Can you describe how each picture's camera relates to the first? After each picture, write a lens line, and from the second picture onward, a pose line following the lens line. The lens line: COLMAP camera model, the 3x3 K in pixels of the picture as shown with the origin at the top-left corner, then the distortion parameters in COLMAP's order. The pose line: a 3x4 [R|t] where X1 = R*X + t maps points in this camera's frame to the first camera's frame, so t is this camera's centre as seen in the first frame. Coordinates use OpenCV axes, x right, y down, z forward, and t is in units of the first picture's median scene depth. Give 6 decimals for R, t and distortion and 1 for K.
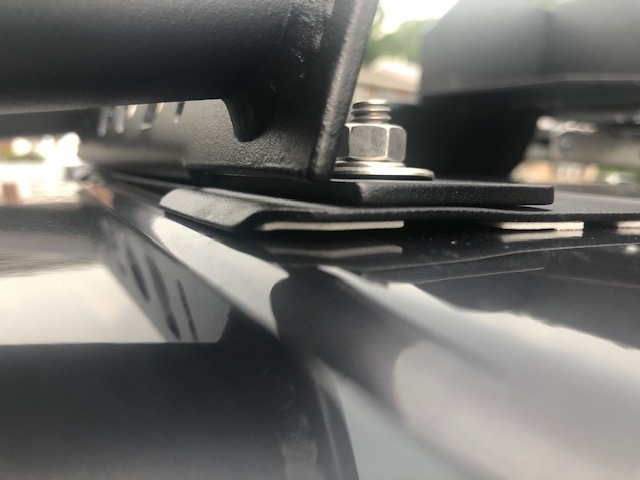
lens RADIAL K [[527.0, 0, 320.3], [0, 527.0, 240.2], [0, 0, 1]] dist [-0.003532, -0.021783]
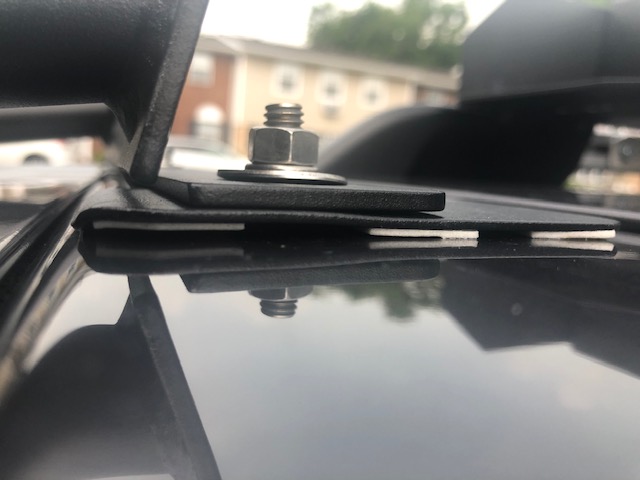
lens RADIAL K [[527.0, 0, 319.6], [0, 527.0, 239.5], [0, 0, 1]] dist [-0.003532, -0.021783]
pose [[0.991476, 0.030275, -0.126720, 0.337673], [-0.031606, 0.999464, -0.008513, -0.002160], [0.126394, 0.012445, 0.991902, 0.023351]]
